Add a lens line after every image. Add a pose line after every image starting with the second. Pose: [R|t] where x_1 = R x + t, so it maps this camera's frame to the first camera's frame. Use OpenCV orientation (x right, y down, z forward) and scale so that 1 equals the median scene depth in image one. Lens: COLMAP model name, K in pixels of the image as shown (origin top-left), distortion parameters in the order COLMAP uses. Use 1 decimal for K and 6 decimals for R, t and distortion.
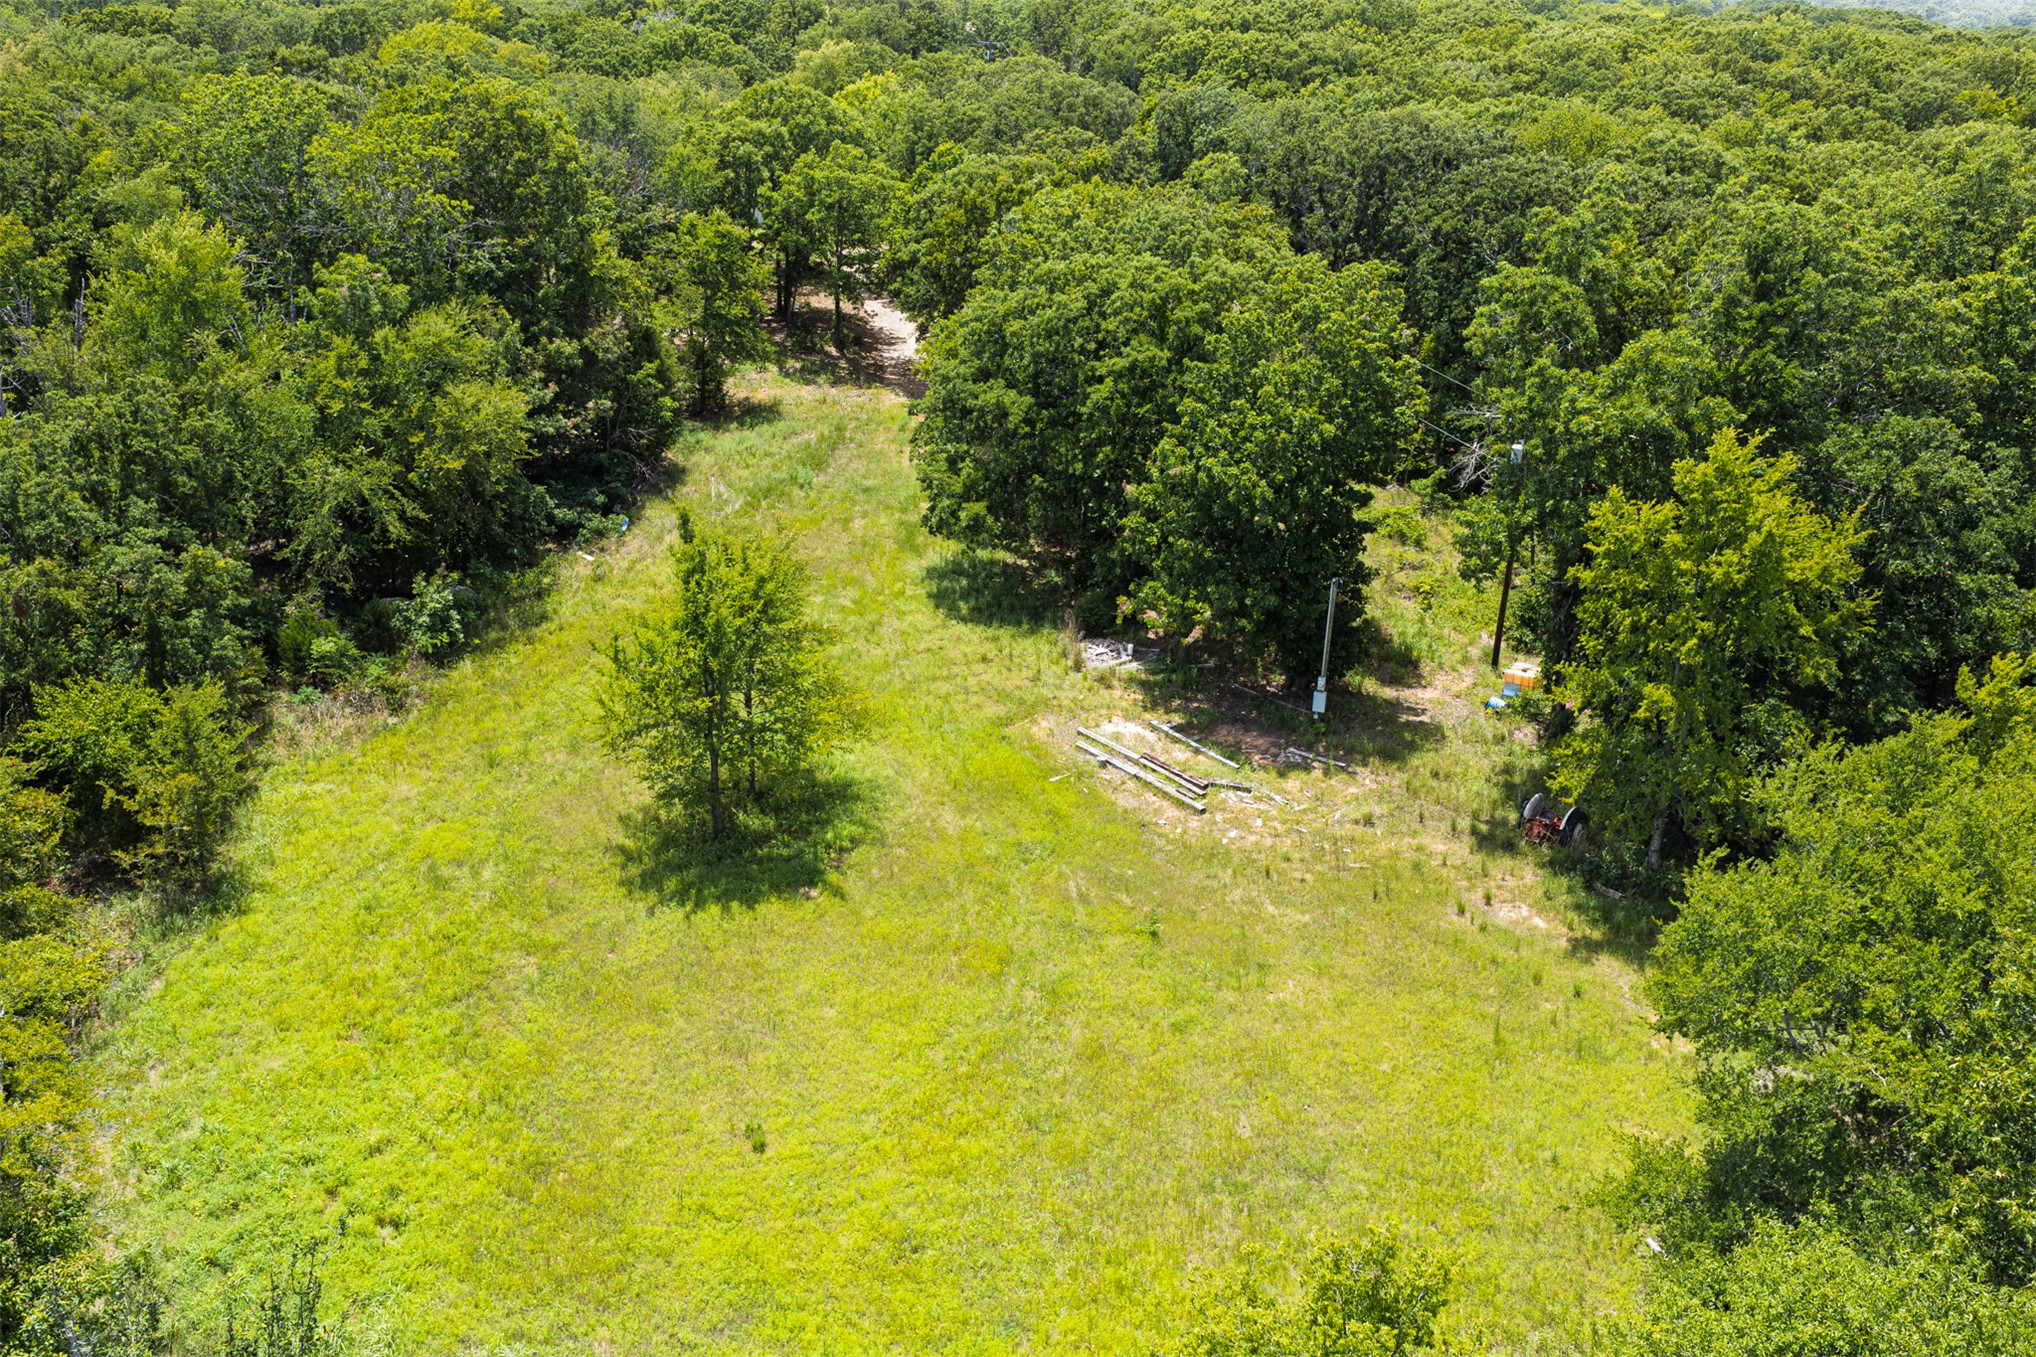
lens RADIAL K [[1696.5, 0, 1018.0], [0, 1696.5, 678.5], [0, 0, 1]] dist [0.021911, -0.025776]
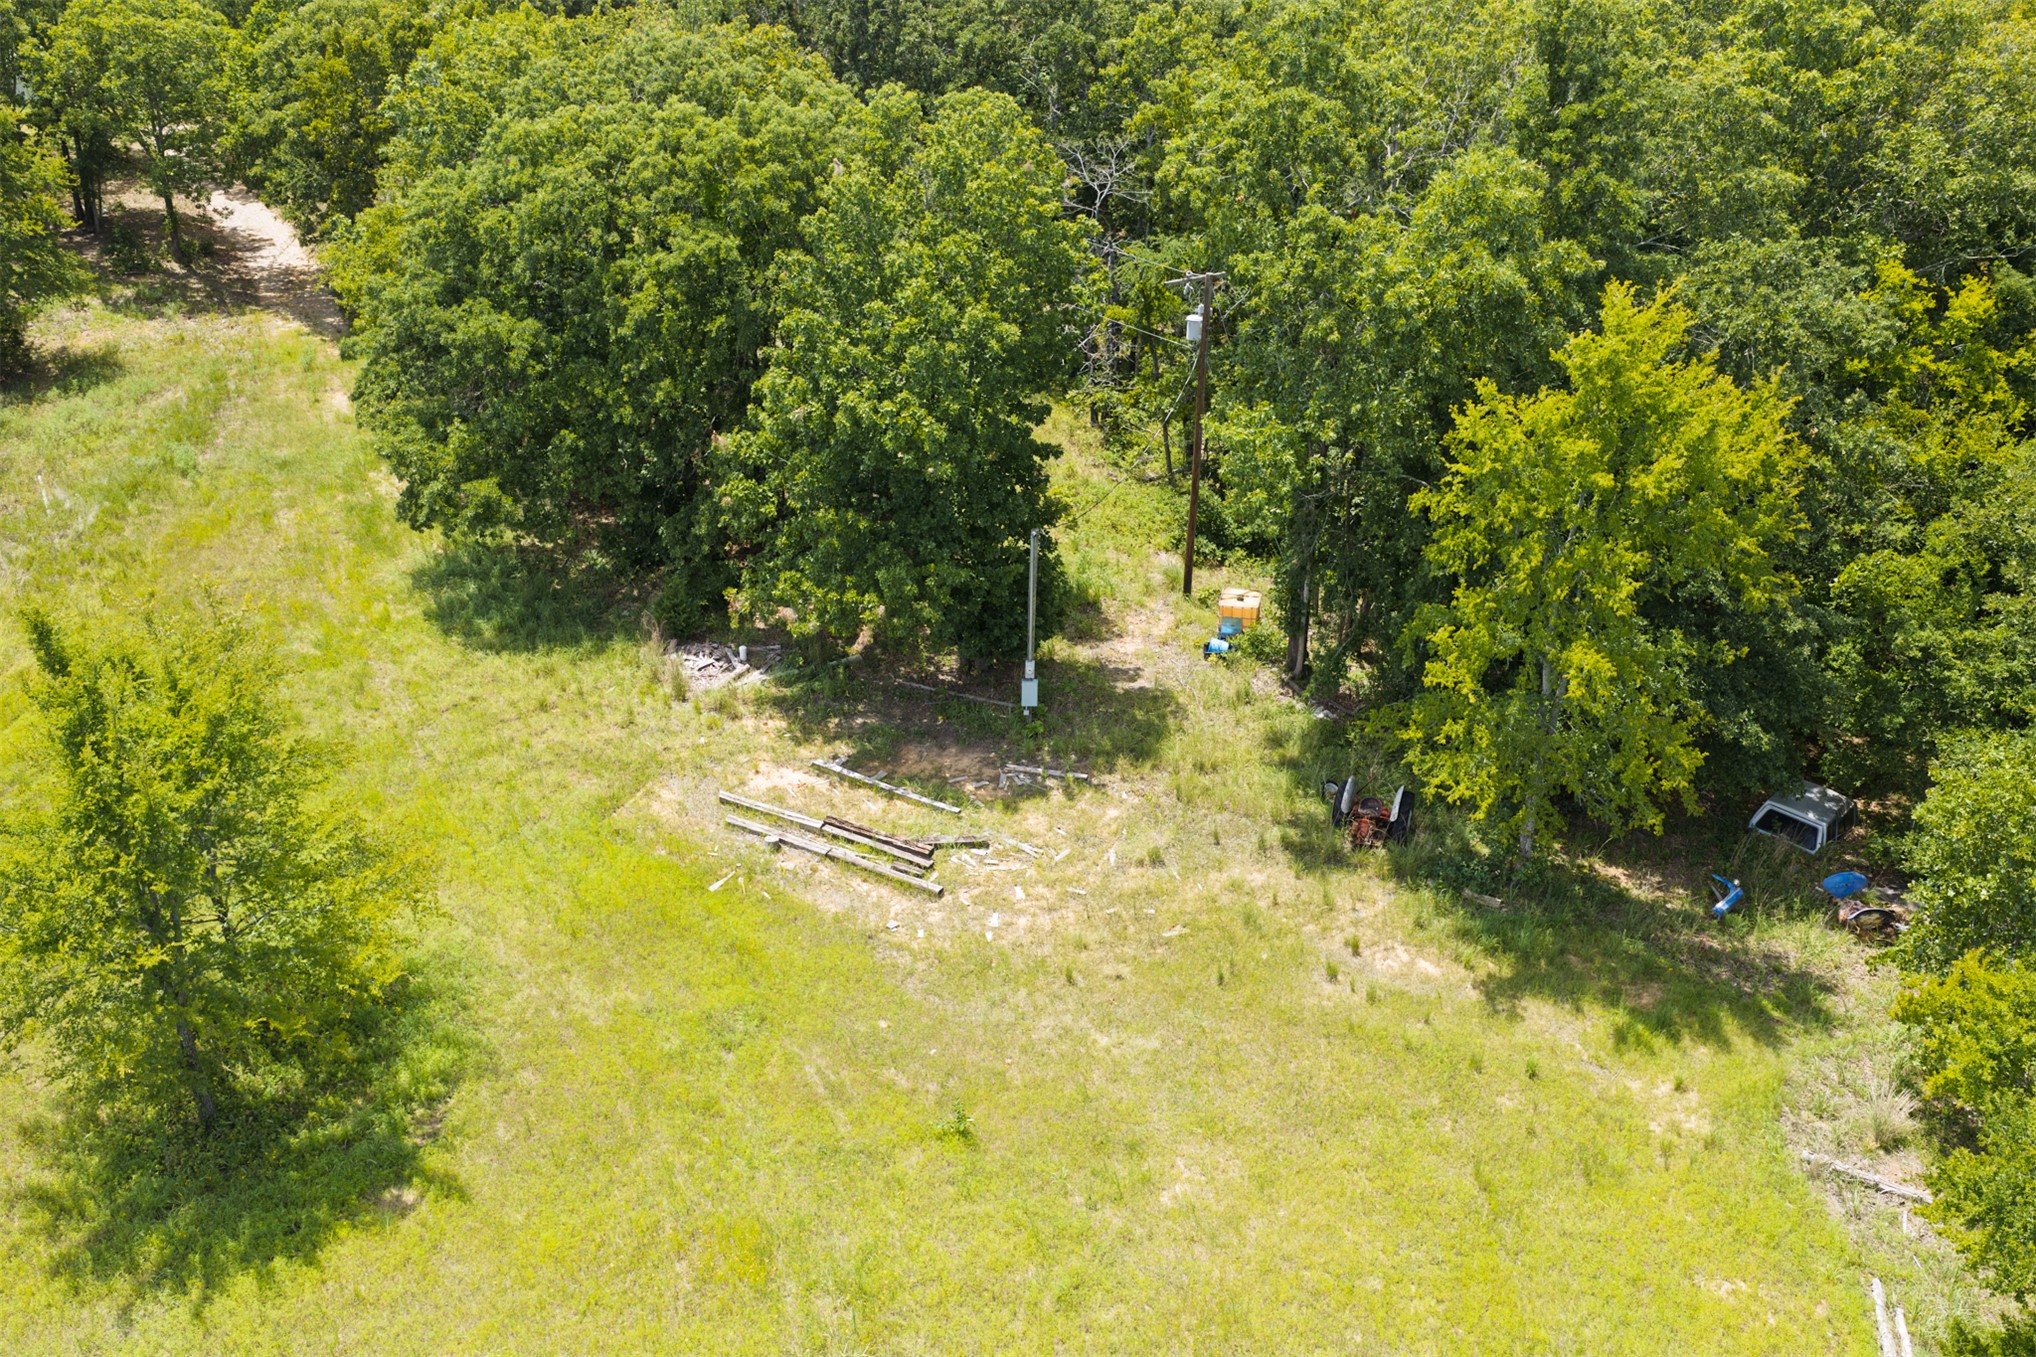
lens RADIAL K [[1696.5, 0, 1018.0], [0, 1696.5, 678.5], [0, 0, 1]] dist [0.021911, -0.025776]
pose [[0.930255, -0.179872, 0.319799, -0.061553], [0.151877, 0.982187, 0.110644, -0.071924], [-0.334004, -0.054357, 0.941003, 0.280950]]
